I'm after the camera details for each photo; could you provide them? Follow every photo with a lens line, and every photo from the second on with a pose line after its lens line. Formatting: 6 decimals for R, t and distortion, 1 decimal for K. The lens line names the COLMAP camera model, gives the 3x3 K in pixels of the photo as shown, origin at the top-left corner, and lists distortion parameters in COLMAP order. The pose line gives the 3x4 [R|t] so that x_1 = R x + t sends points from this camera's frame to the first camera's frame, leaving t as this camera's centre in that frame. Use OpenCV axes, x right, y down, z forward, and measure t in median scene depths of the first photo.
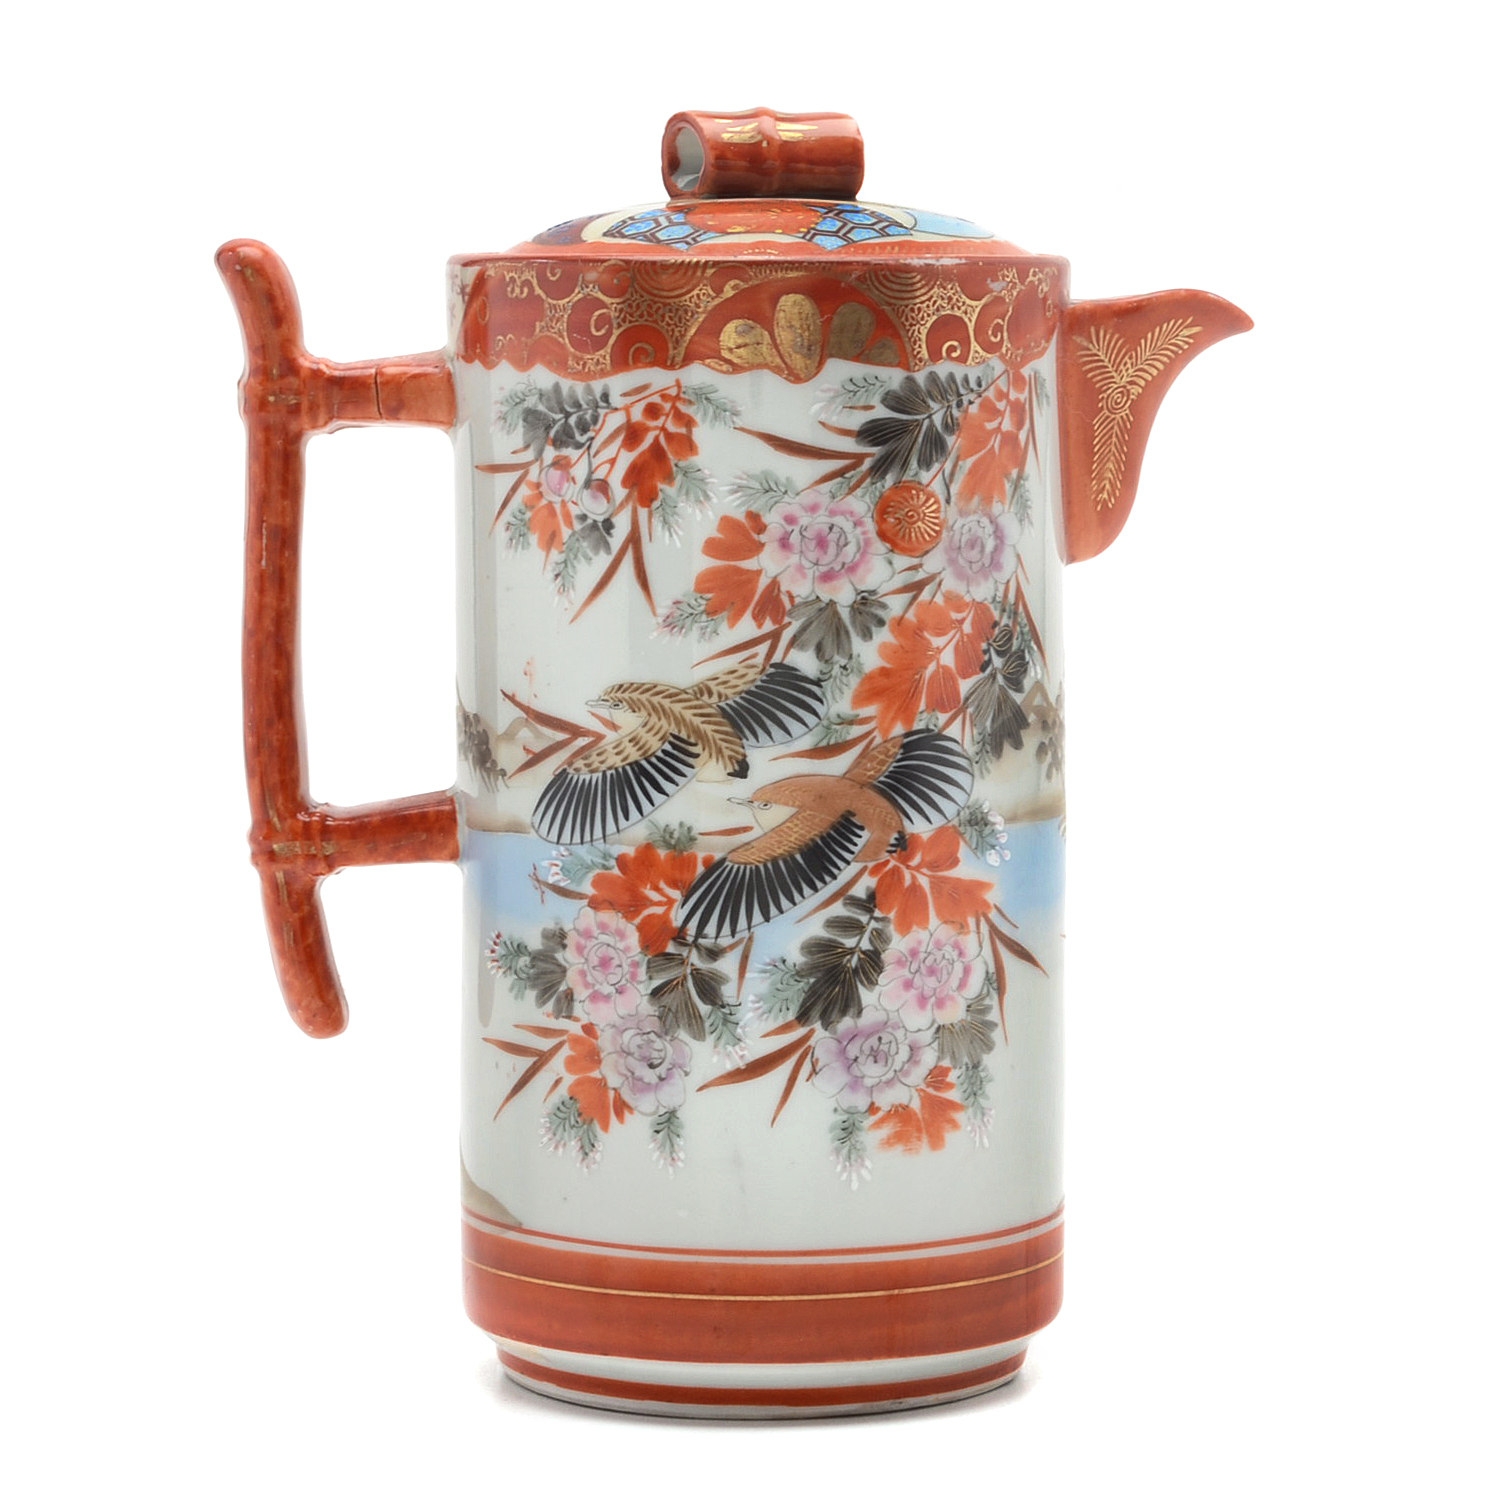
lens RADIAL K [[5452.5, 0, 747.3], [0, 5452.5, 696.0], [0, 0, 1]] dist [0.054390, 0.000000]
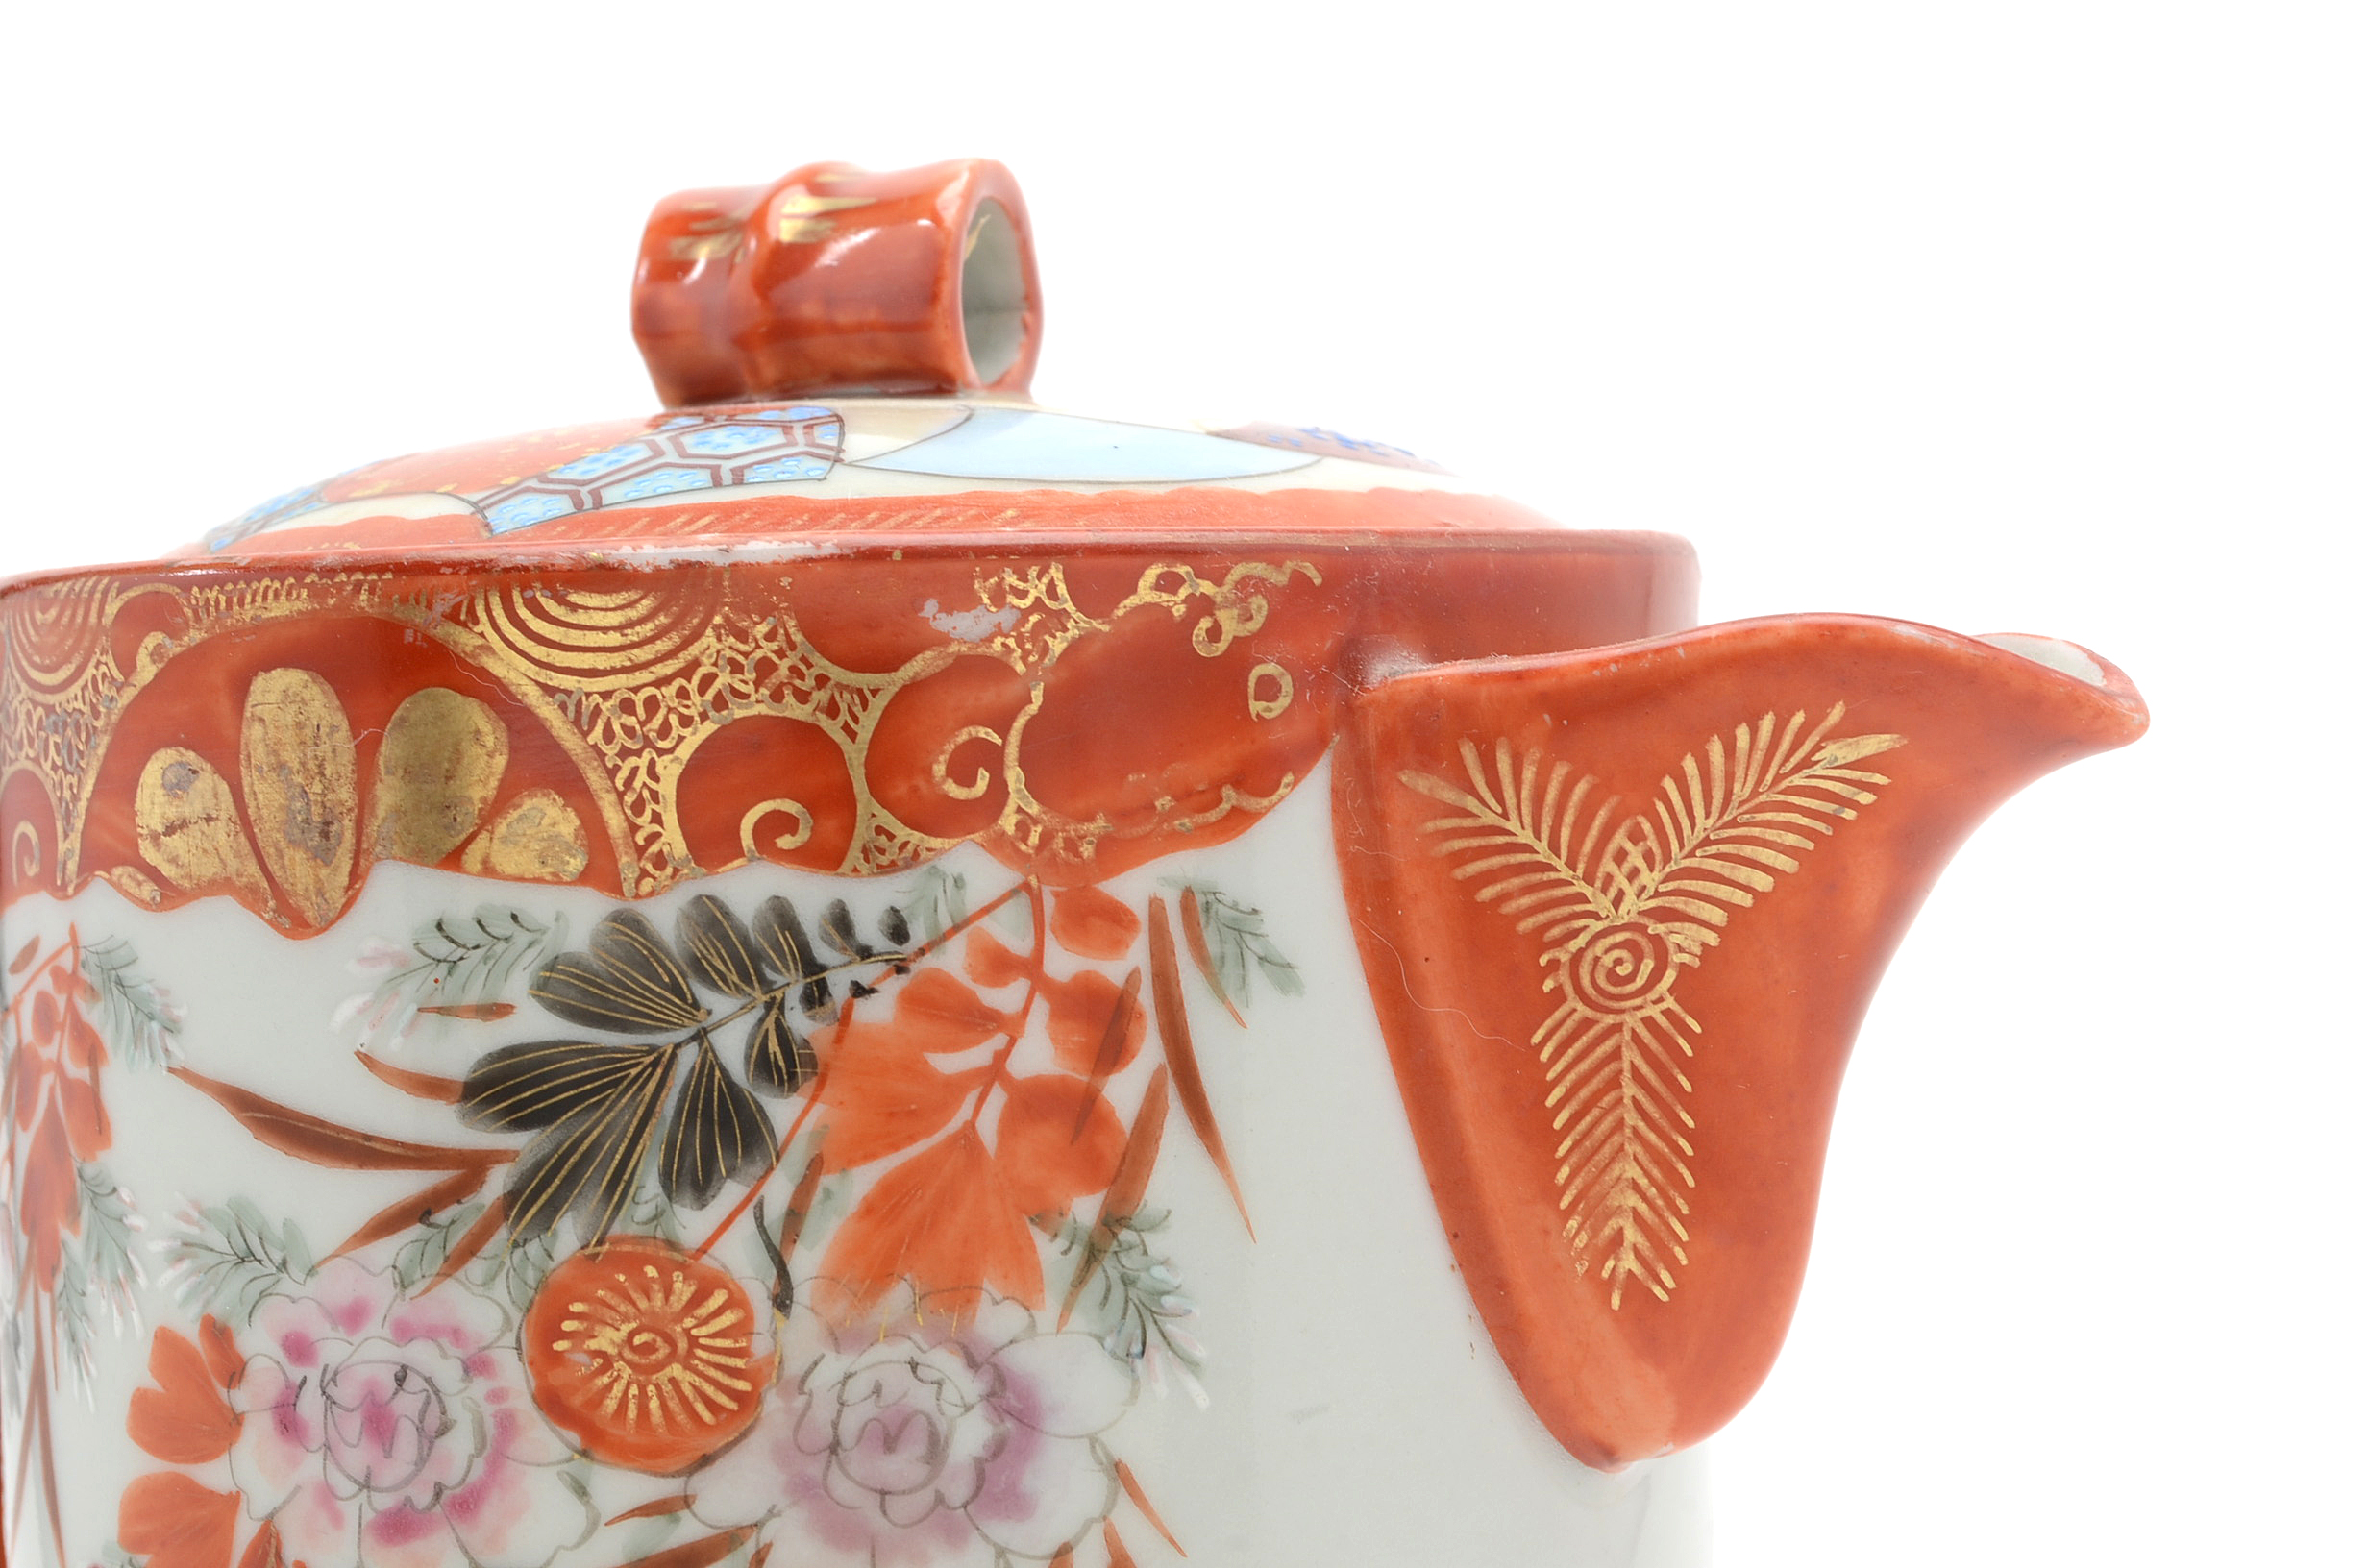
lens RADIAL K [[5259.4, 0, 1158.2], [0, 5259.4, 783.7], [0, 0, 1]] dist [0.029022, 0.000000]
pose [[0.802463, -0.019311, -0.596389, 0.238405], [-0.019185, 0.998124, -0.058133, -0.048365], [0.596393, 0.058091, 0.800588, 0.763707]]
